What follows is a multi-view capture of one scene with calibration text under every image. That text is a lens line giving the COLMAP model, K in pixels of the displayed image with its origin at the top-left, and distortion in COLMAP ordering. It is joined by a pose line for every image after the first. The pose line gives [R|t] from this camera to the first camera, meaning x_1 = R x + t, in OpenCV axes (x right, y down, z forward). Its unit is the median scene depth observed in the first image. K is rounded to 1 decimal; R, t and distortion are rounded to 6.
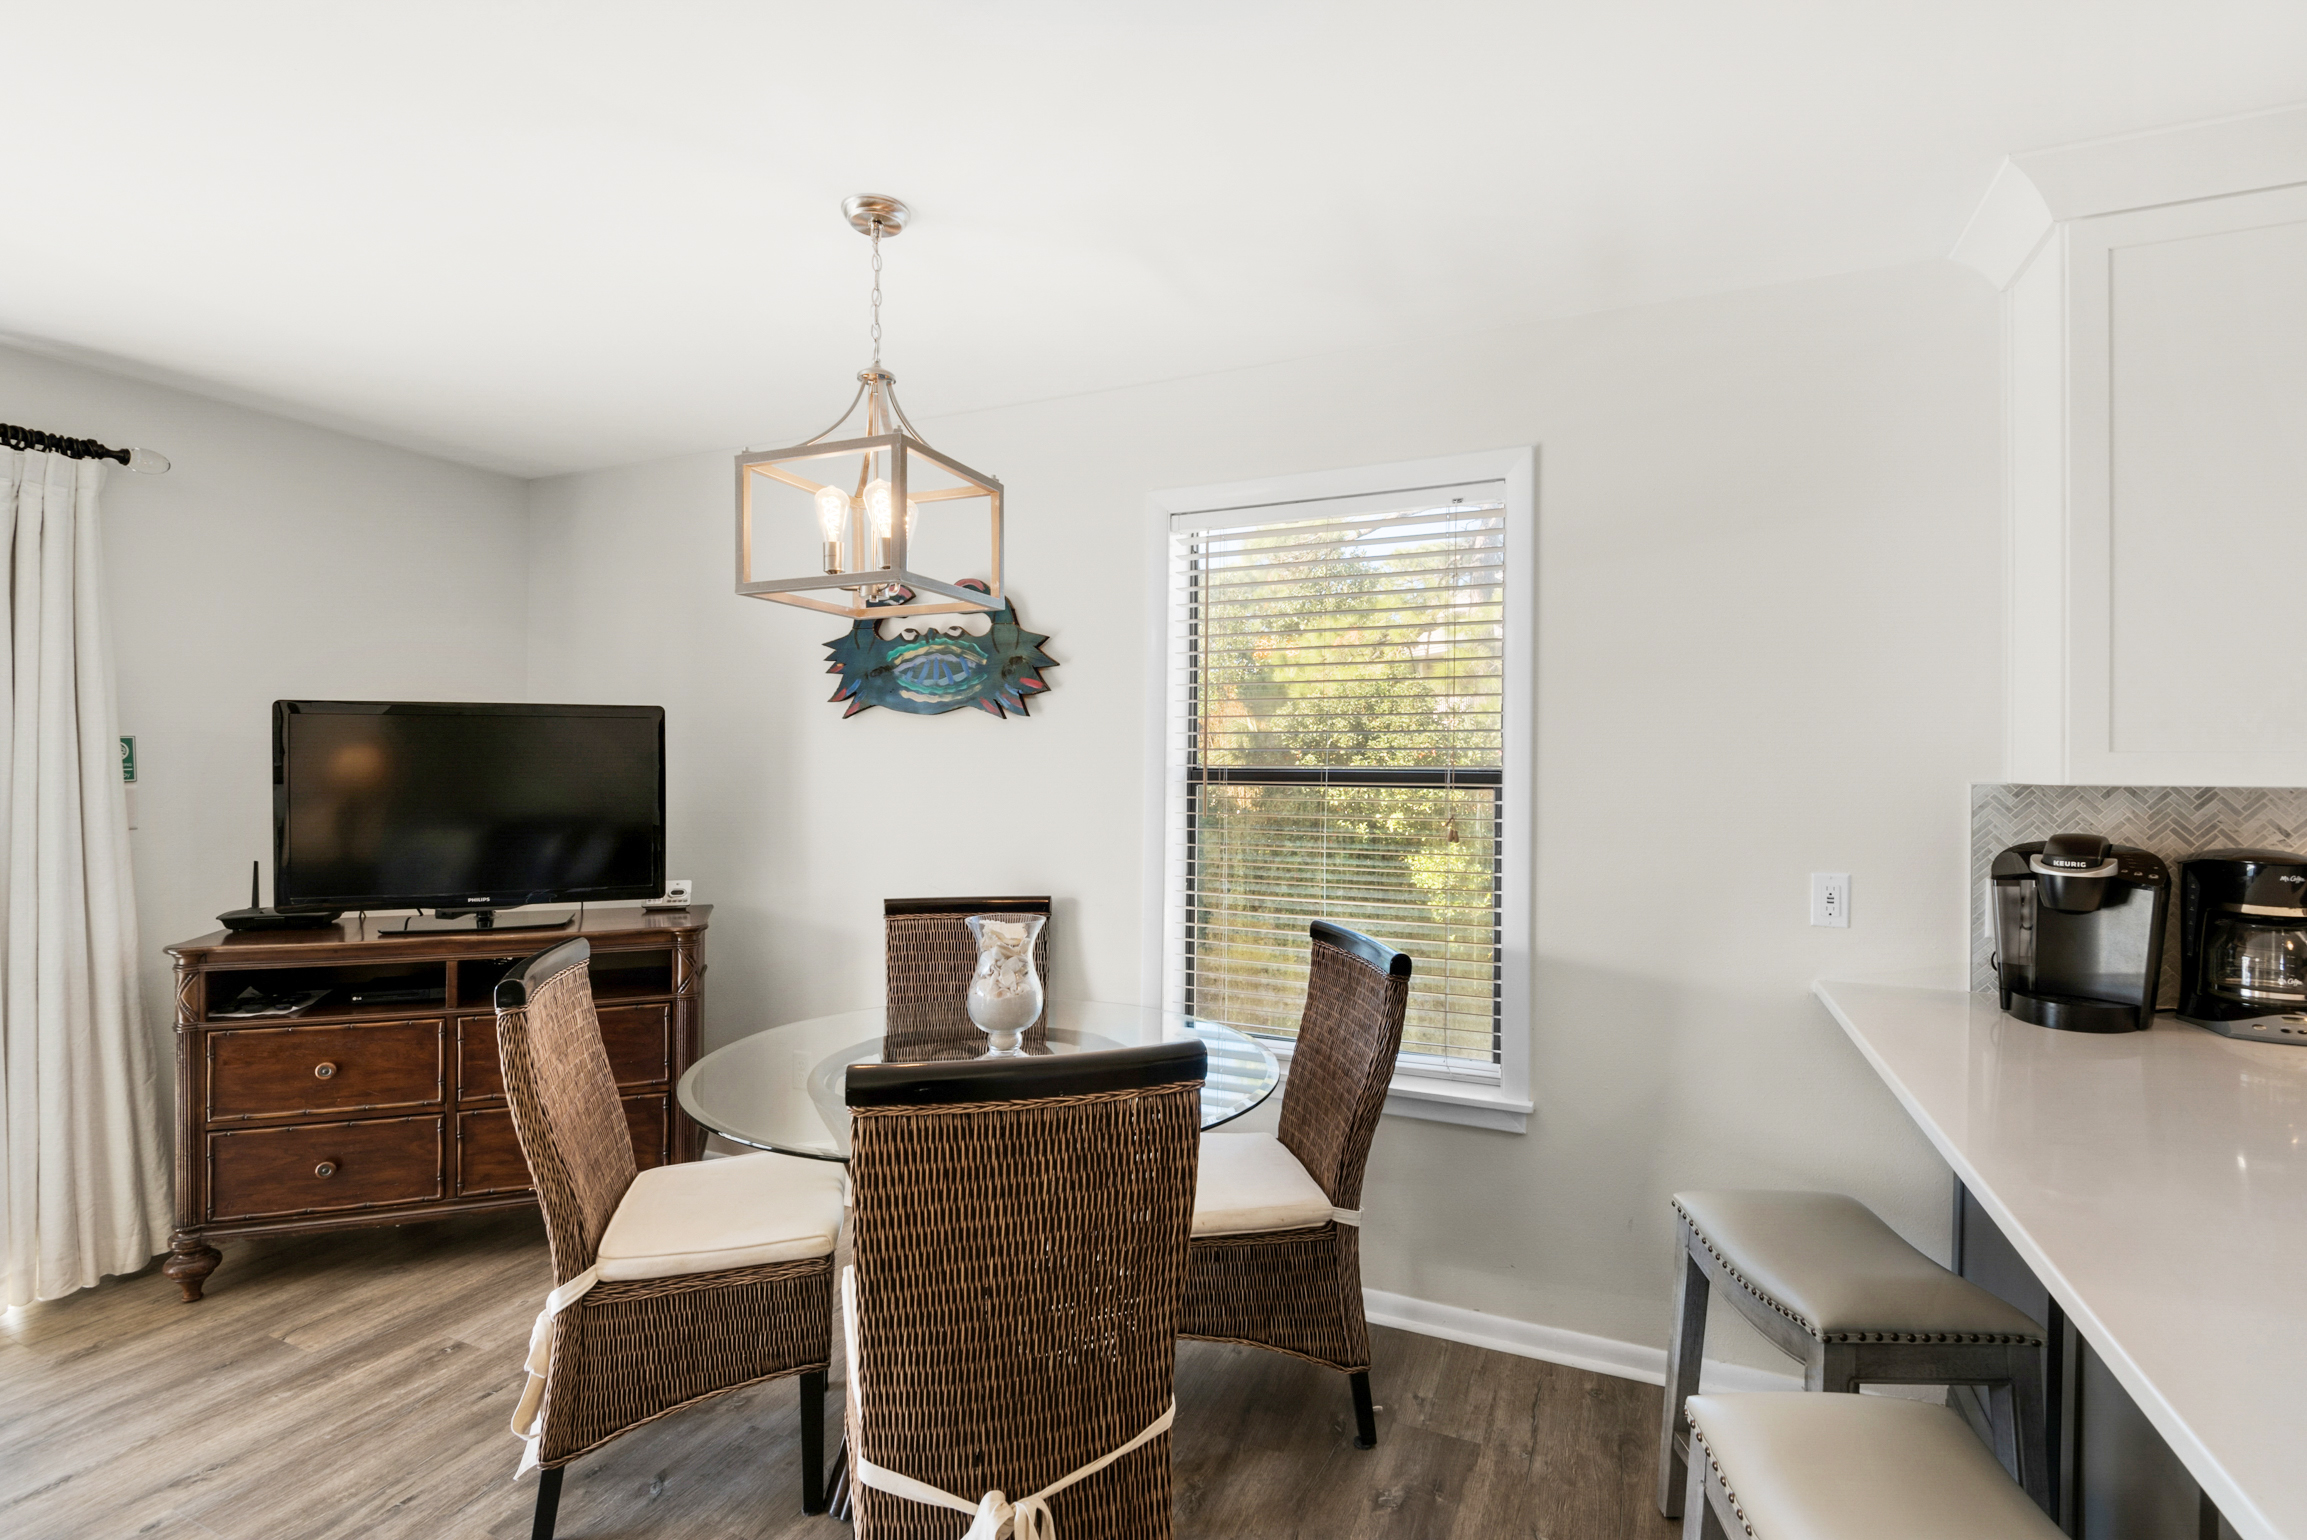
lens RADIAL K [[1064.1, 0, 1153.5], [0, 1064.1, 770.0], [0, 0, 1]] dist [0.018850, -0.012883]
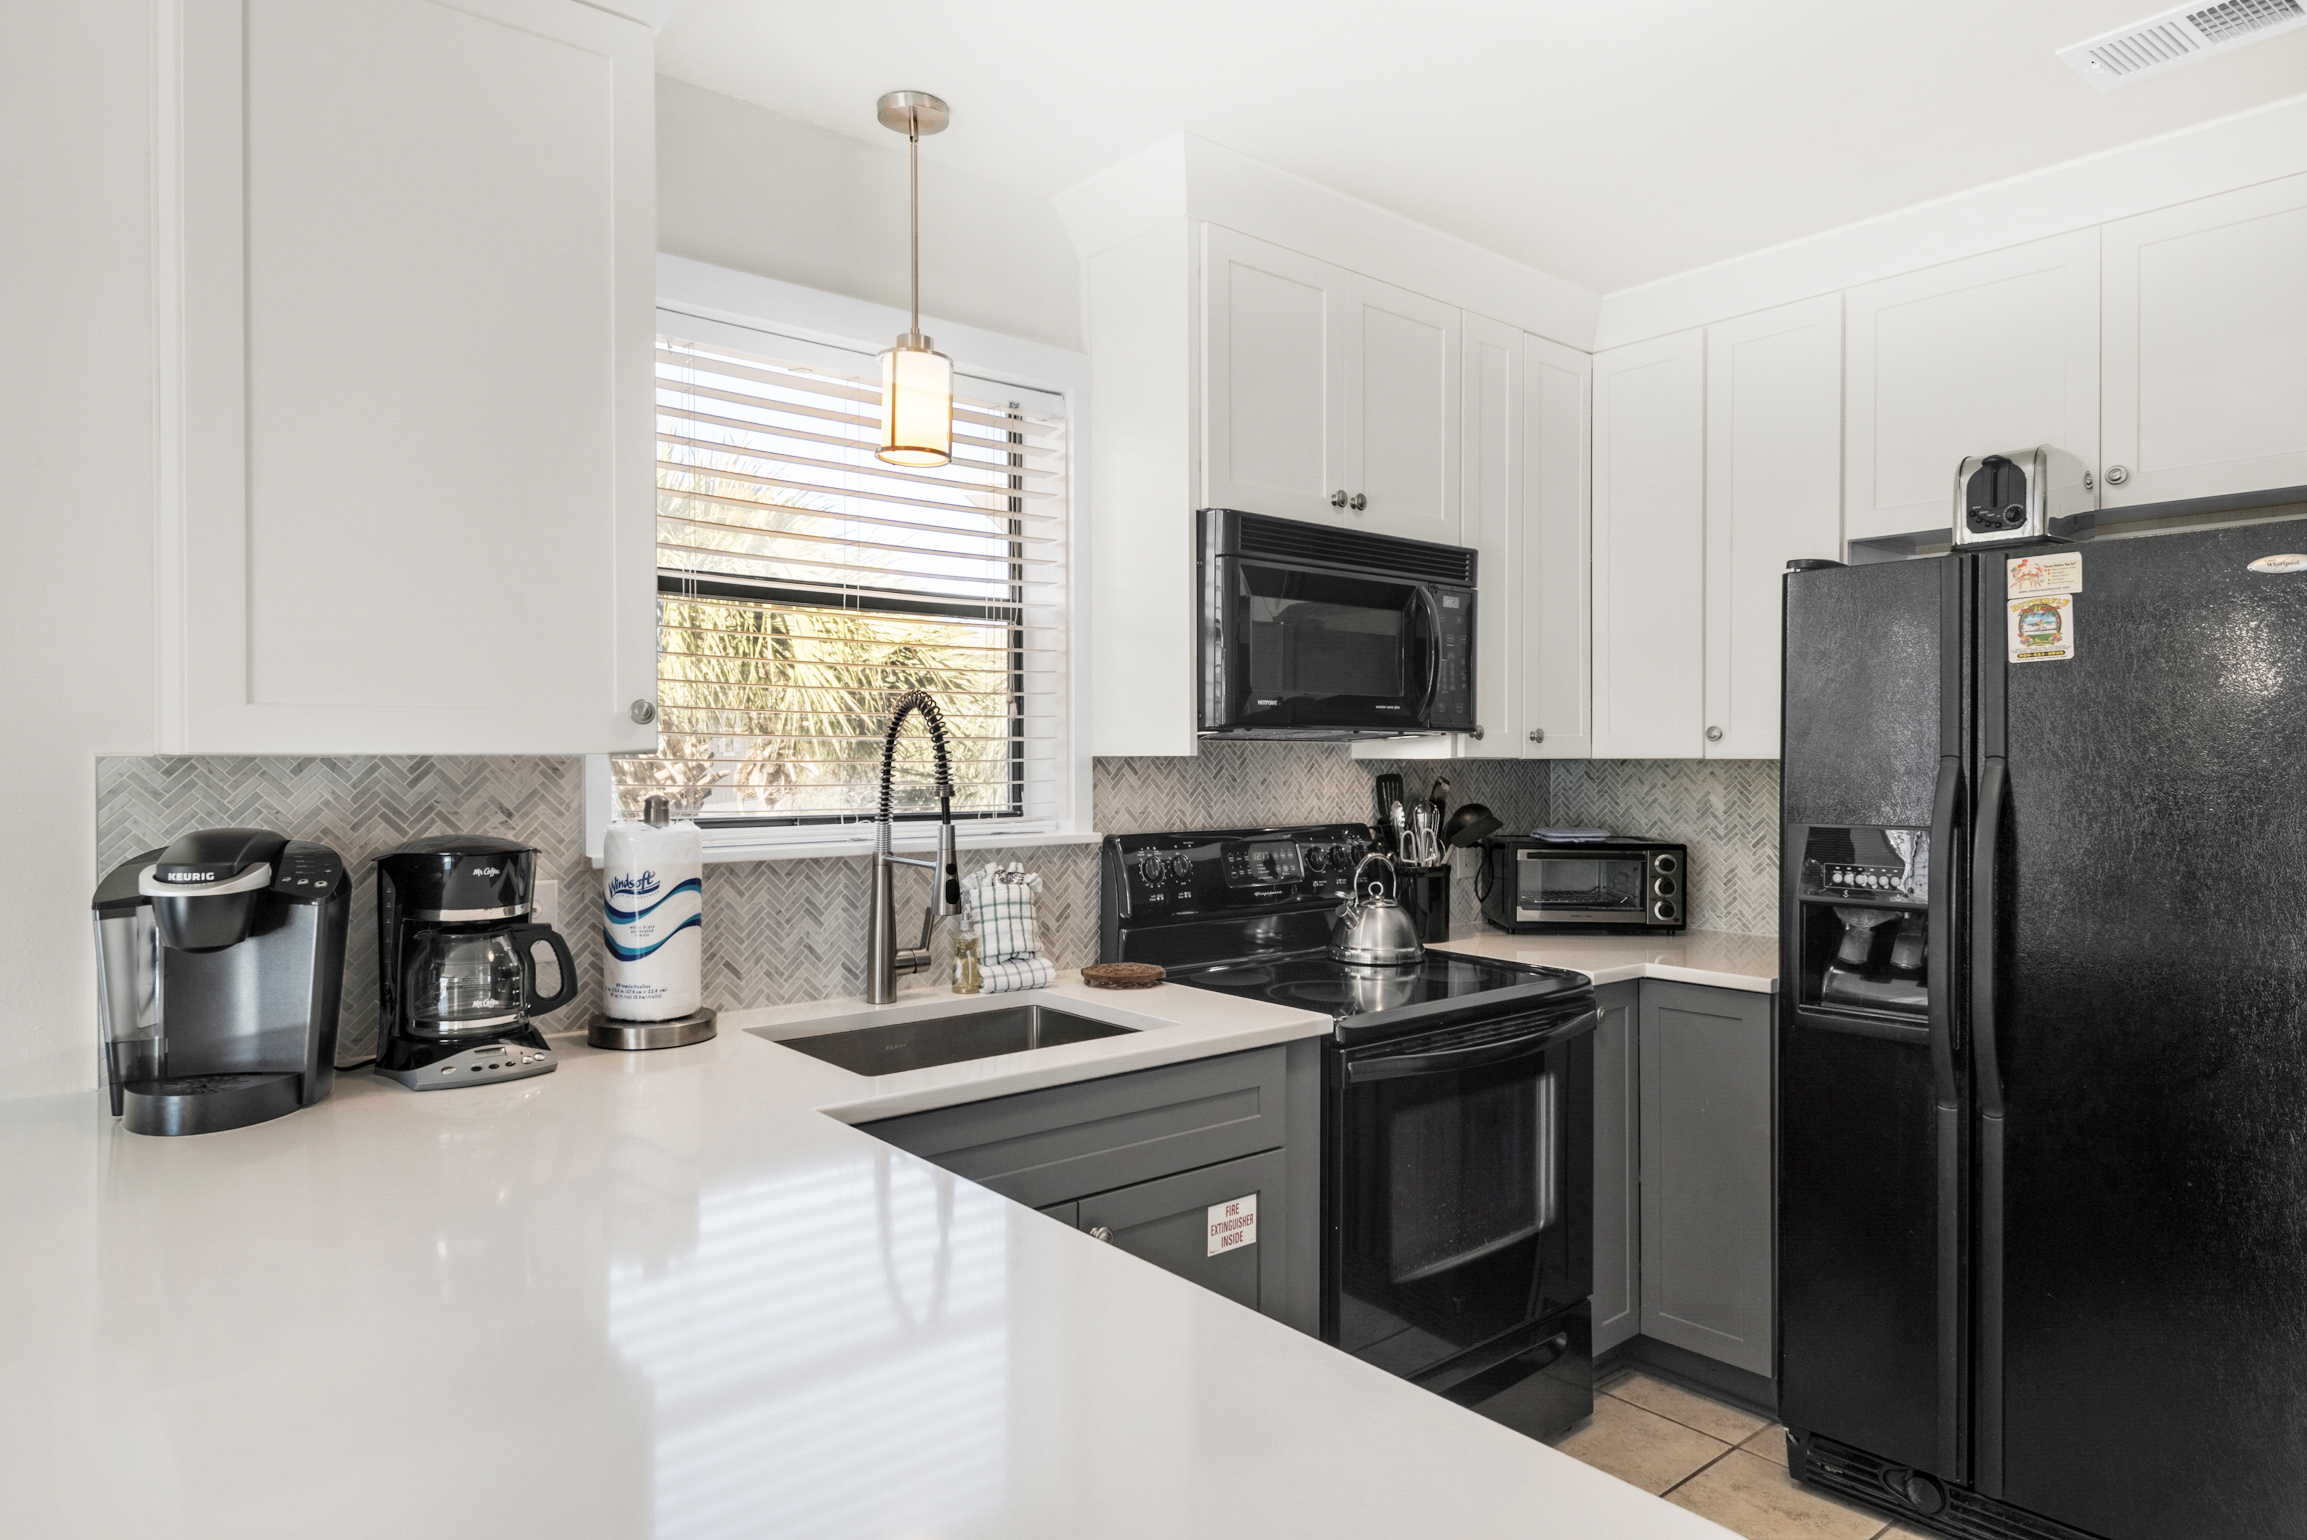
lens RADIAL K [[1339.7, 0, 1153.5], [0, 1339.7, 770.0], [0, 0, 1]] dist [0.002128, 0.000661]
pose [[0.434513, -0.017872, 0.900488, 0.335595], [0.003191, 0.999827, 0.018304, 0.009360], [-0.900660, -0.005080, 0.434495, 0.114465]]
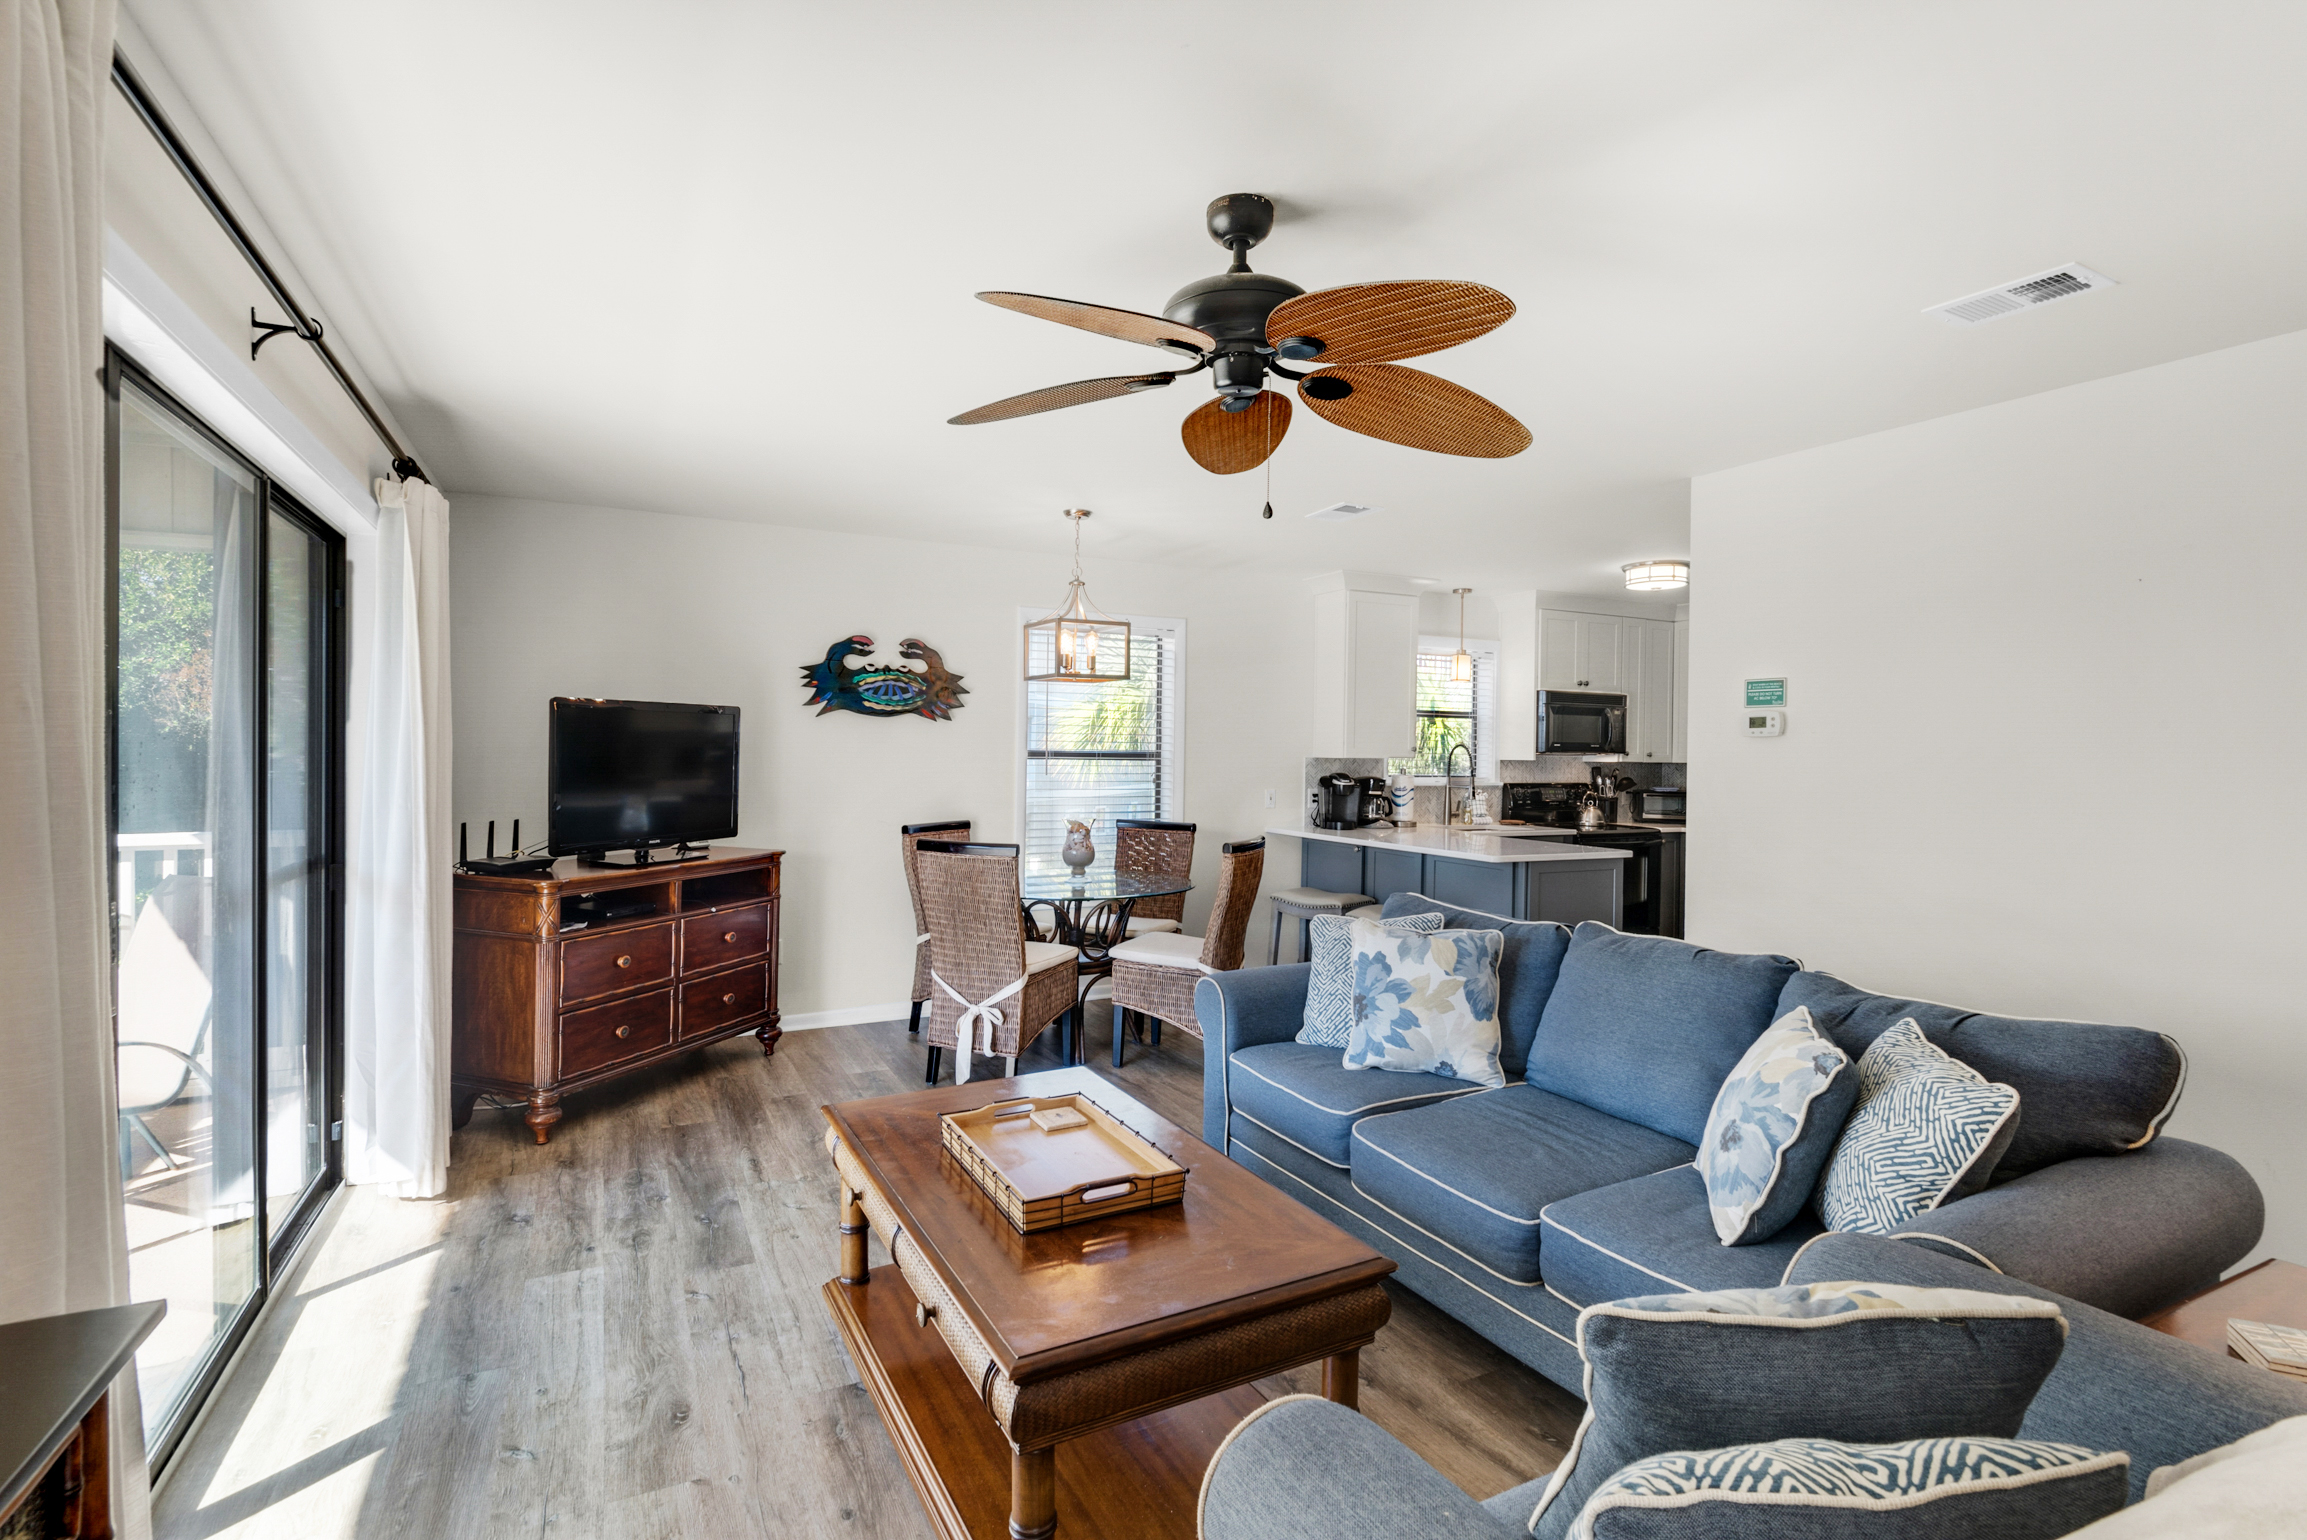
lens RADIAL K [[1064.1, 0, 1153.5], [0, 1064.1, 770.0], [0, 0, 1]] dist [0.018850, -0.012883]
pose [[0.632060, -0.011589, 0.774833, -1.846102], [-0.007157, 0.999758, 0.020792, -0.010374], [-0.774887, -0.018687, 0.631824, -0.561628]]
